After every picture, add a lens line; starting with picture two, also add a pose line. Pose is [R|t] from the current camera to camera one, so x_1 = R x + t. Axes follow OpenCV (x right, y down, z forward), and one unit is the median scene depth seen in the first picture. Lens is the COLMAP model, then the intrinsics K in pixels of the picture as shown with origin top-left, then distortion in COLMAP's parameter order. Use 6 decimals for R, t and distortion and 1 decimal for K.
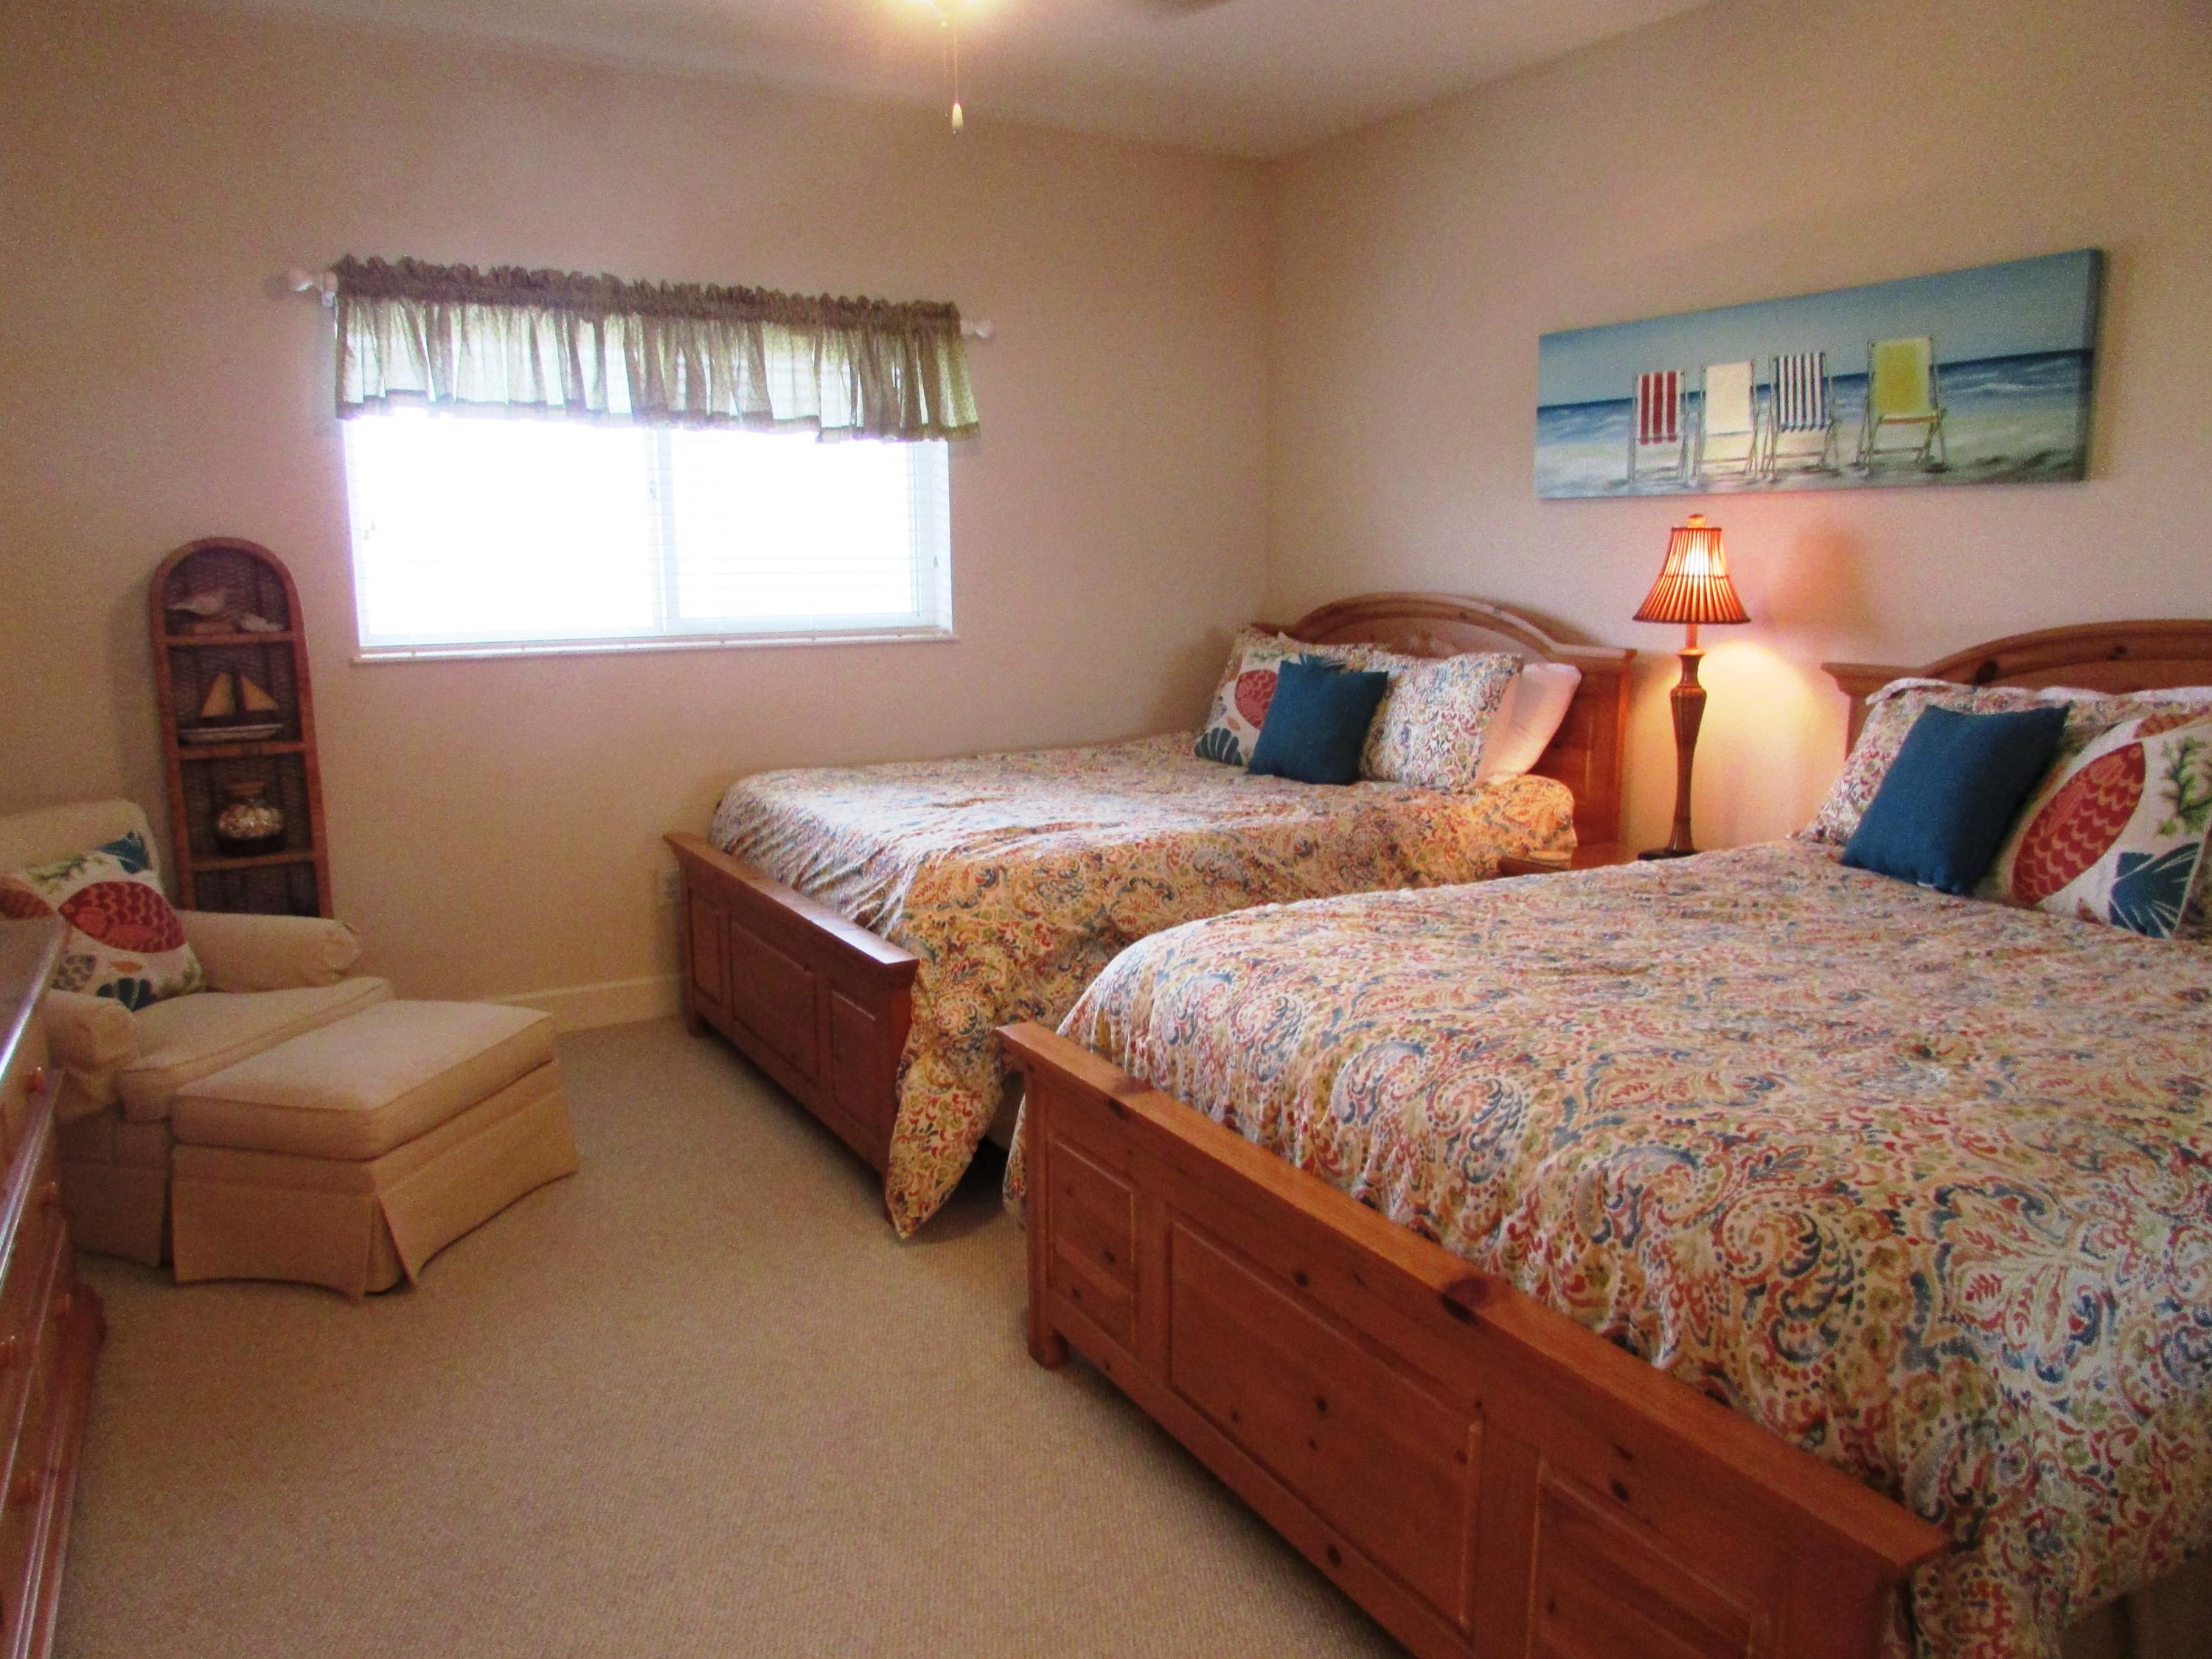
lens RADIAL K [[1576.7, 0, 1092.8], [0, 1576.7, 837.6], [0, 0, 1]] dist [-0.034998, 0.022385]
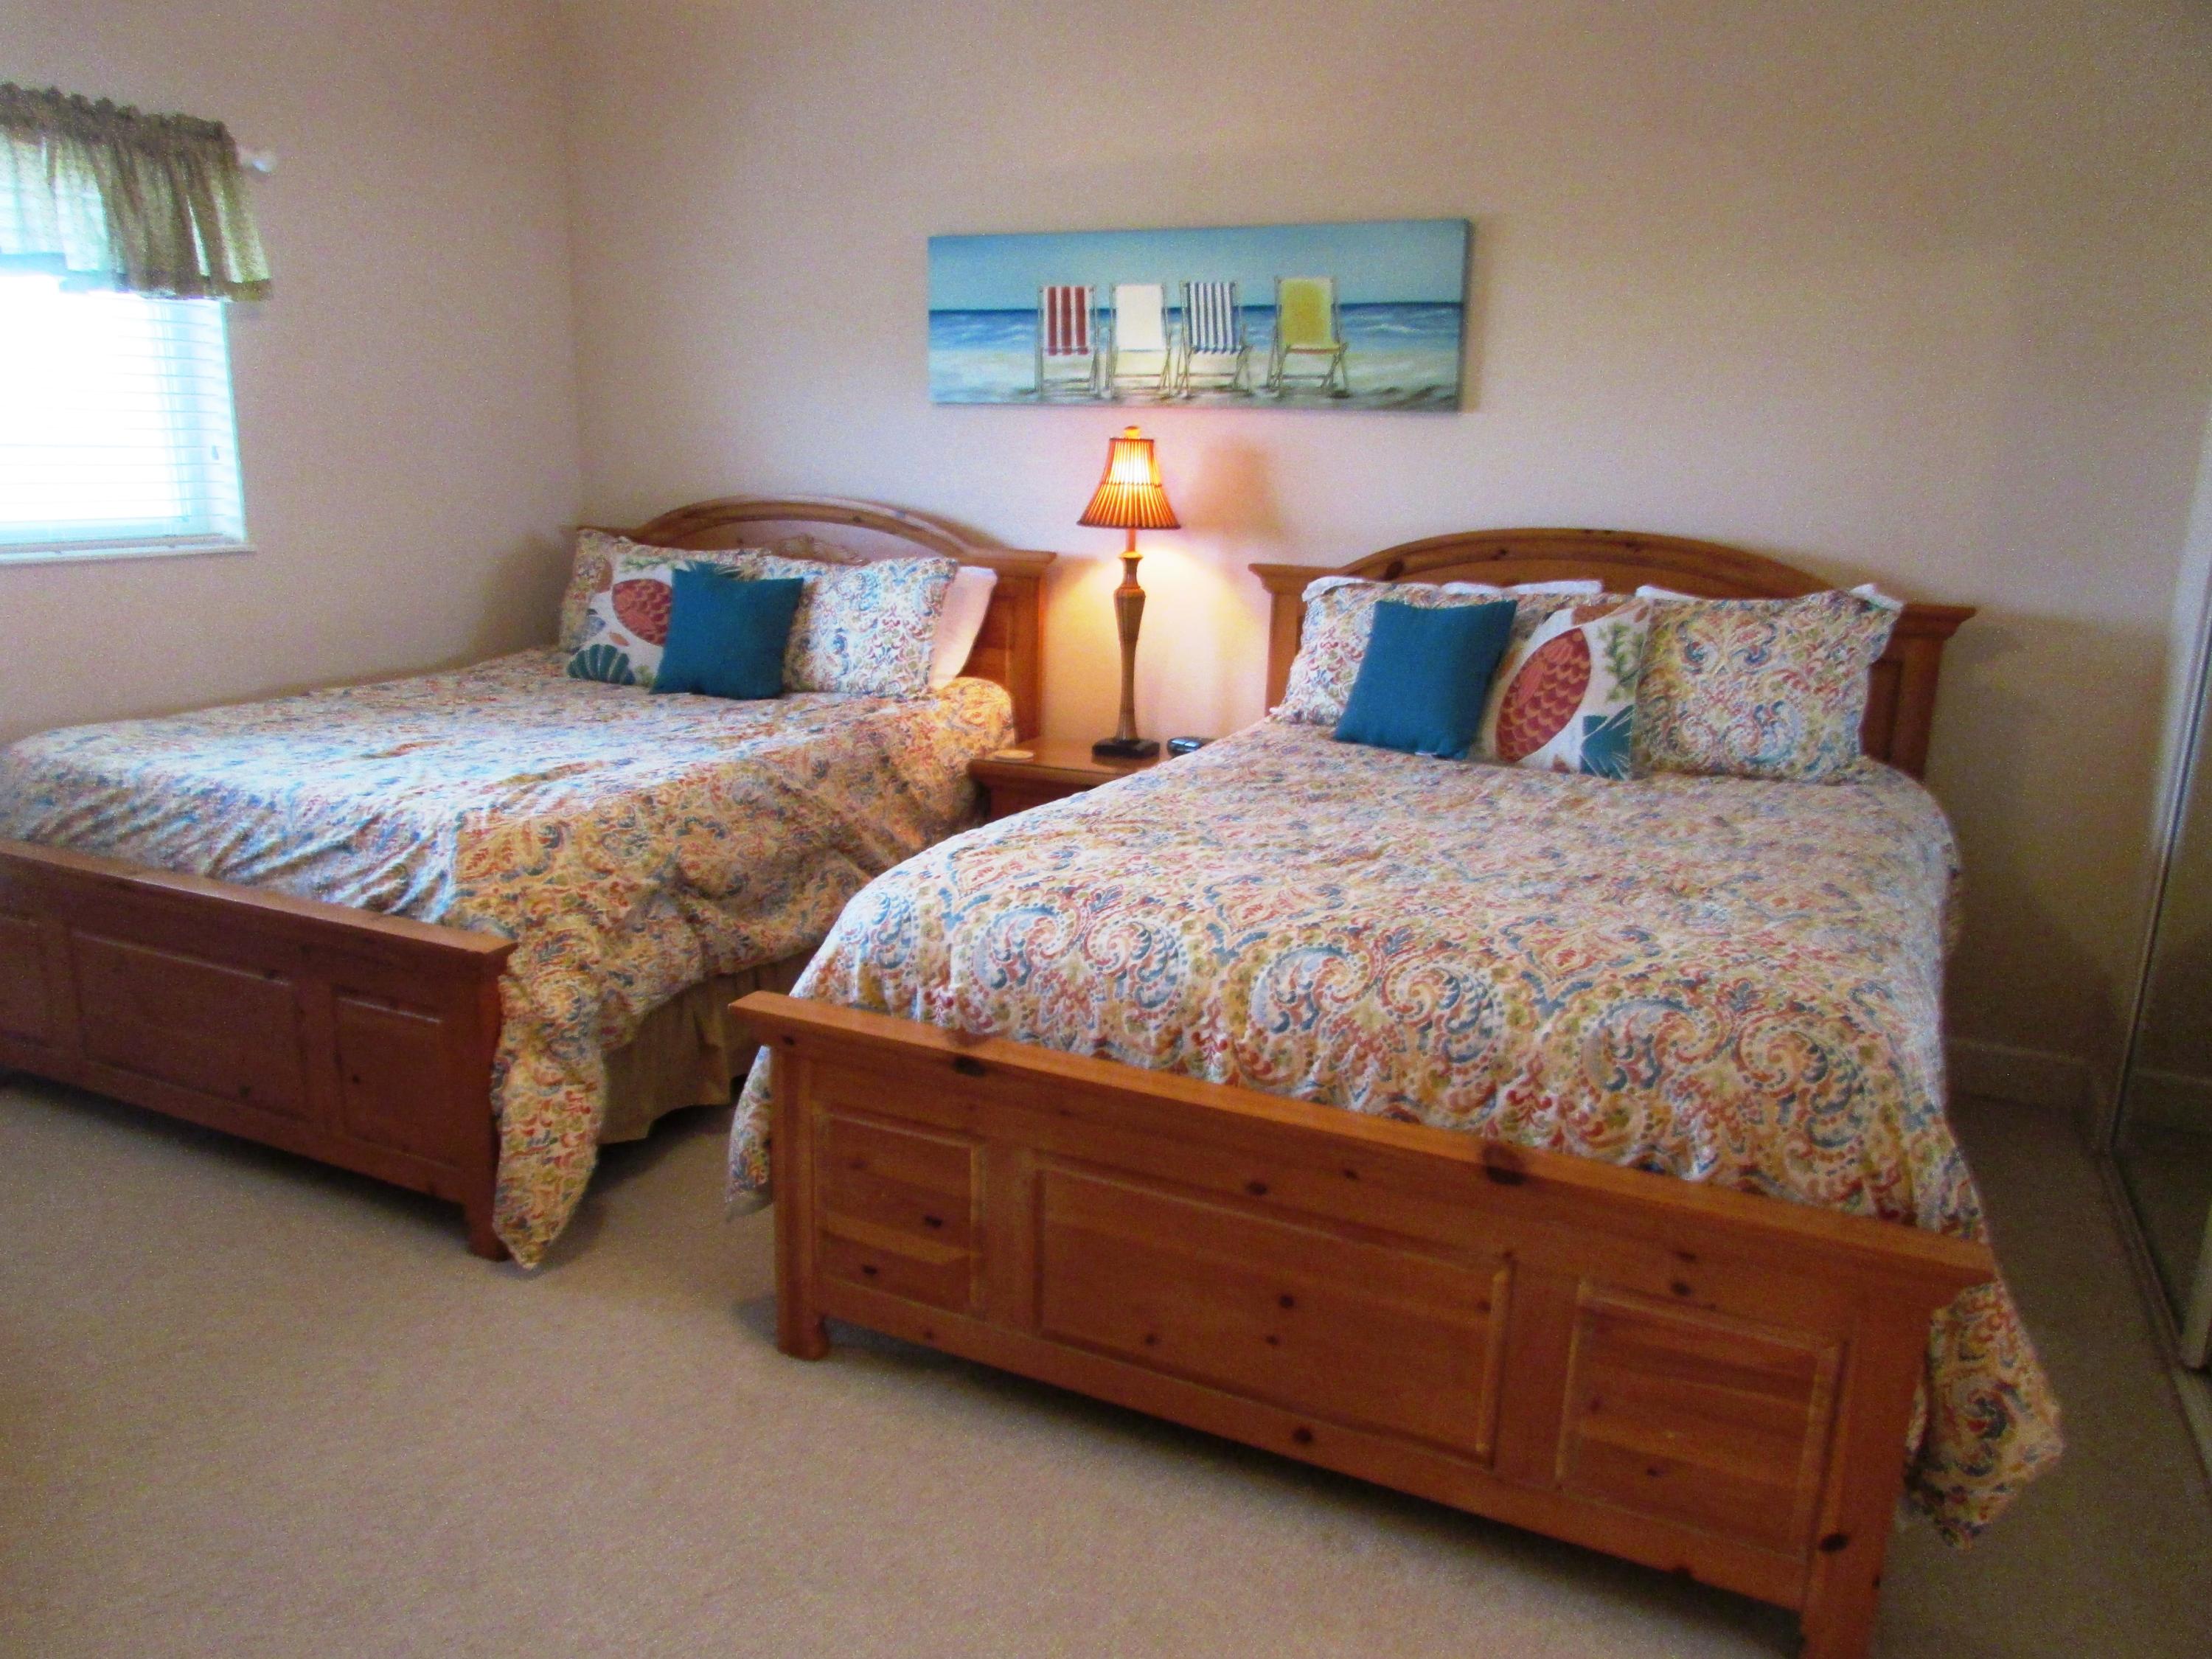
lens RADIAL K [[1576.7, 0, 1092.8], [0, 1576.7, 837.6], [0, 0, 1]] dist [-0.034998, 0.022385]
pose [[0.821251, -0.113354, 0.559194, -0.302744], [0.074850, 0.993001, 0.091362, -0.029945], [-0.565636, -0.033176, 0.823987, 0.131482]]
